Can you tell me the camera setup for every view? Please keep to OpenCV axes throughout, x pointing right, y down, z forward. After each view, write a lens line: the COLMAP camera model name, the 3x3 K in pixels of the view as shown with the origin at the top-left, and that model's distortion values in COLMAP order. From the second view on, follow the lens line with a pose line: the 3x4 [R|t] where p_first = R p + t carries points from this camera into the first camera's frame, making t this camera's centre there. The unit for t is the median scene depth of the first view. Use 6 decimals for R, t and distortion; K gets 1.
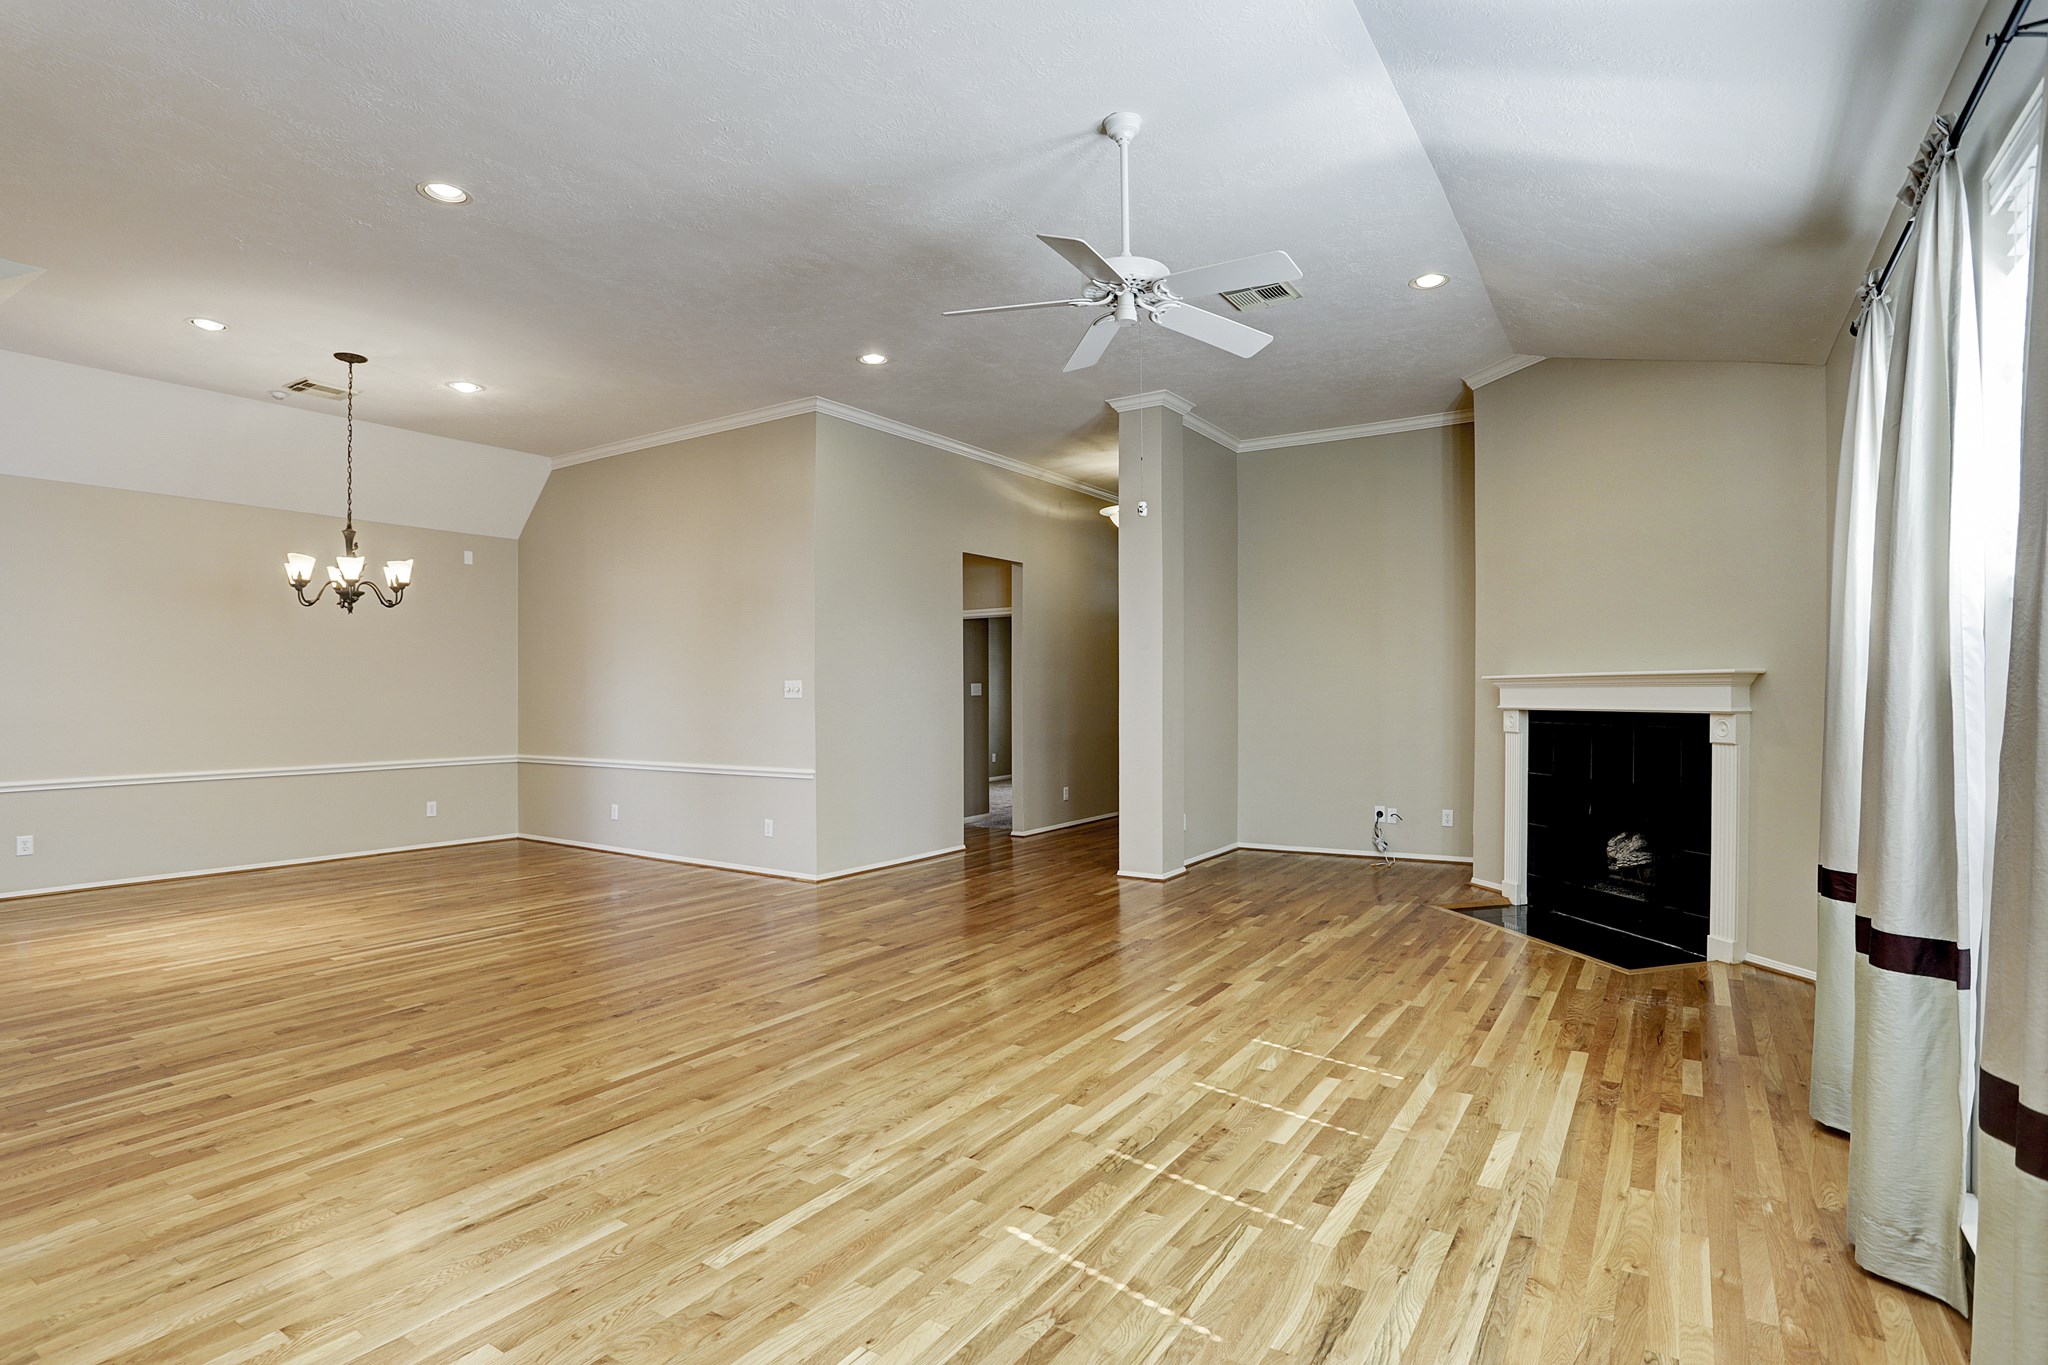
lens RADIAL K [[1024.1, 0, 1030.7], [0, 1024.1, 697.6], [0, 0, 1]] dist [-0.032923, 0.000304]
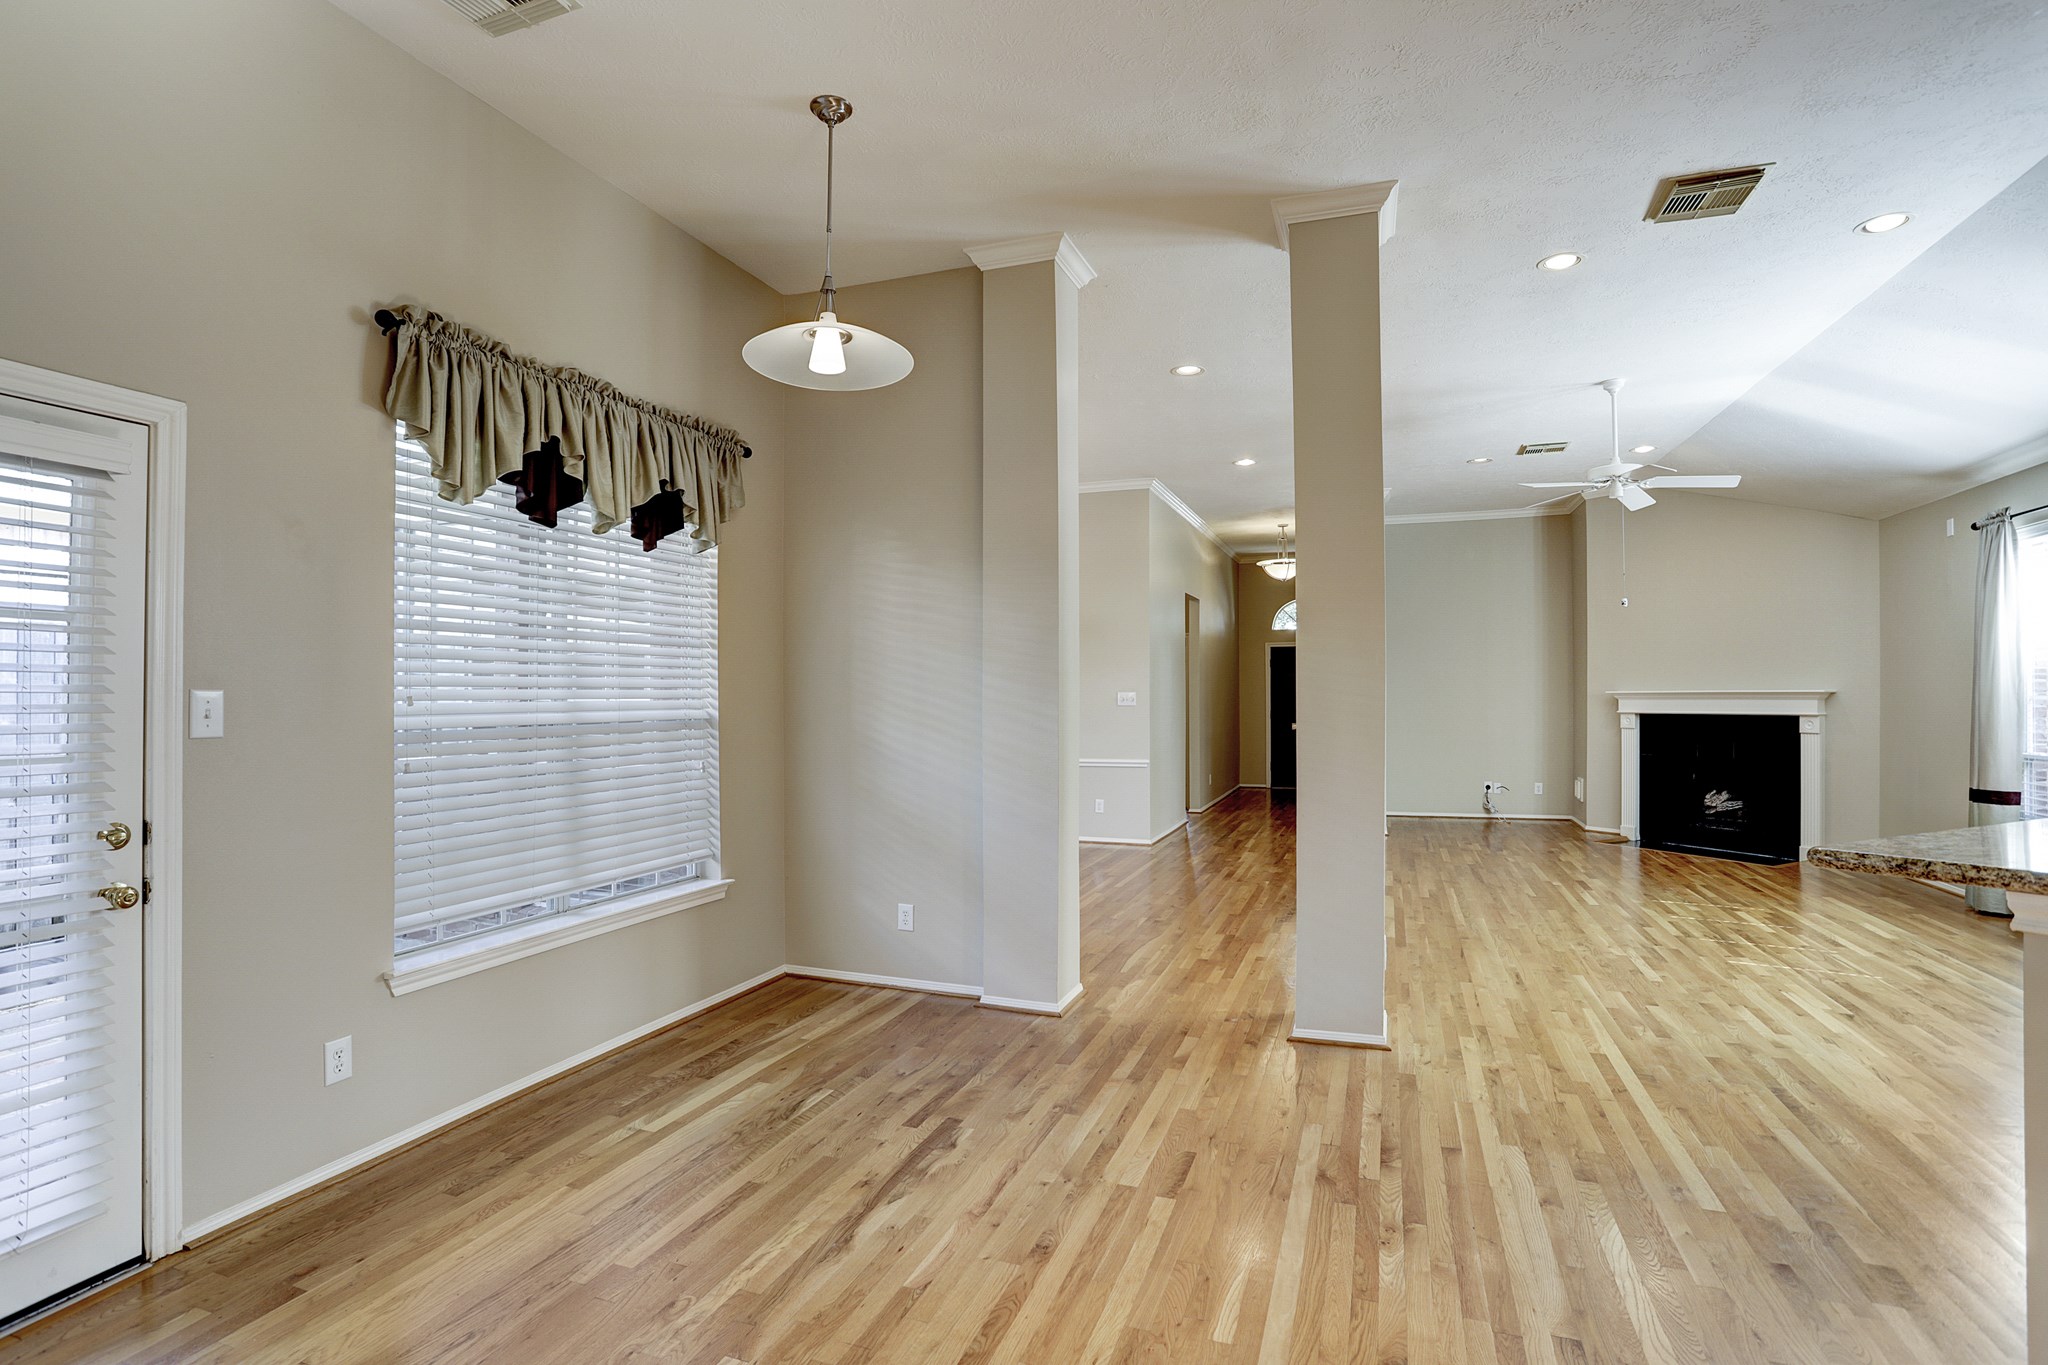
lens RADIAL K [[1002.9, 0, 1024.0], [0, 1002.9, 682.5], [0, 0, 1]] dist [-0.016410, 0.000232]
pose [[0.974167, 0.004944, 0.225774, -1.005264], [-0.000901, 0.999837, -0.018007, -0.009214], [-0.225827, 0.017338, 0.974013, -0.349298]]
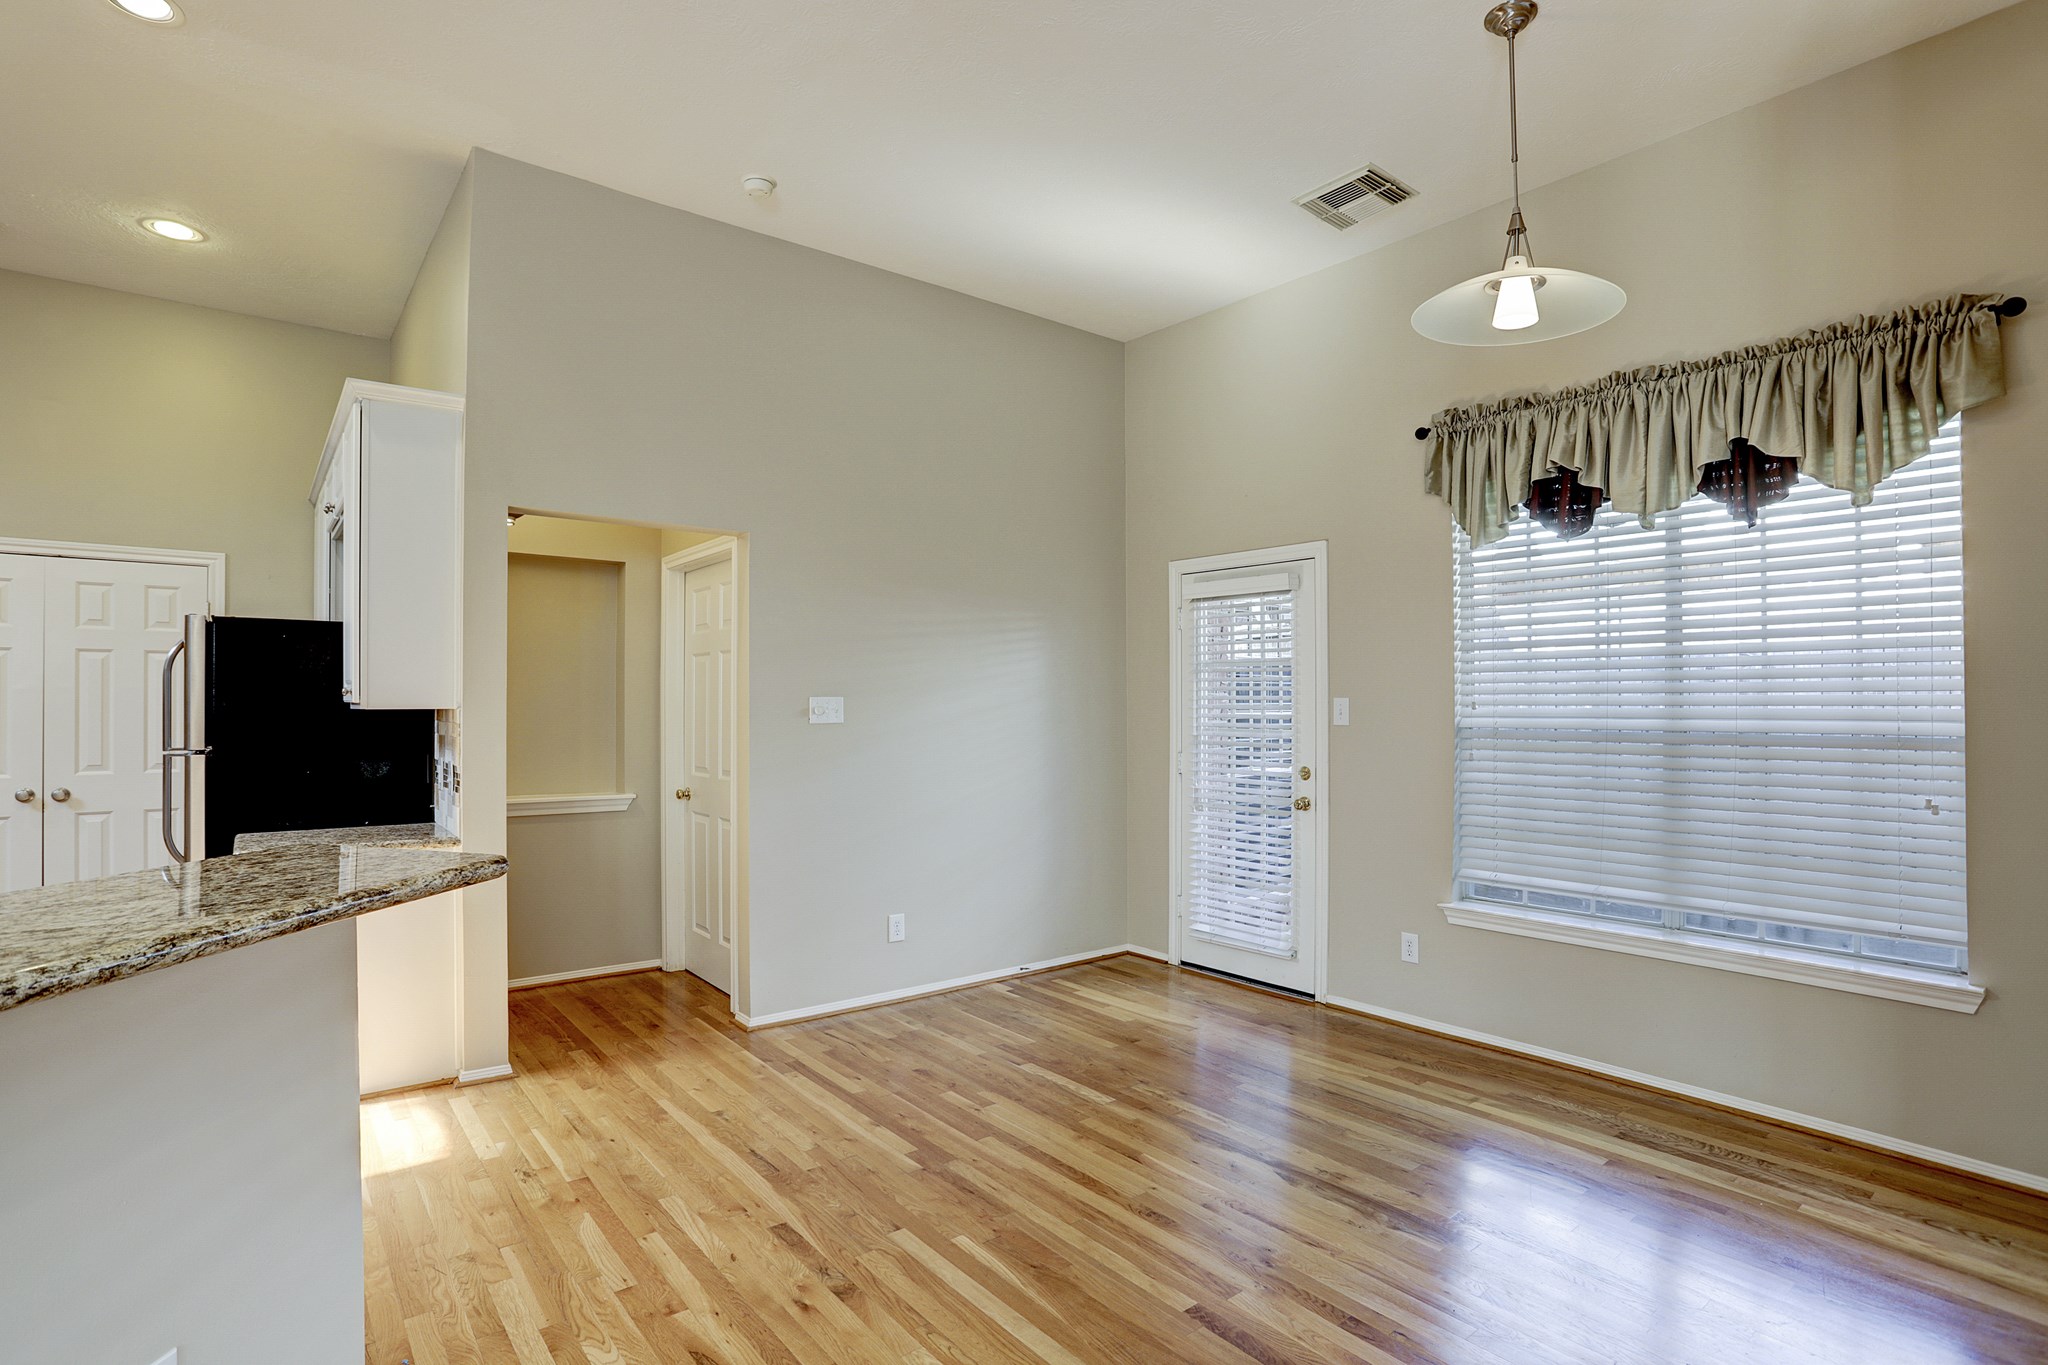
lens RADIAL K [[996.4, 0, 997.2], [0, 996.4, 696.9], [0, 0, 1]] dist [-0.019780, 0.000404]
pose [[-0.318670, -0.005572, -0.947849, -0.311552], [-0.005214, 0.999978, -0.004125, -0.010165], [0.947851, 0.003628, -0.318692, 0.265567]]
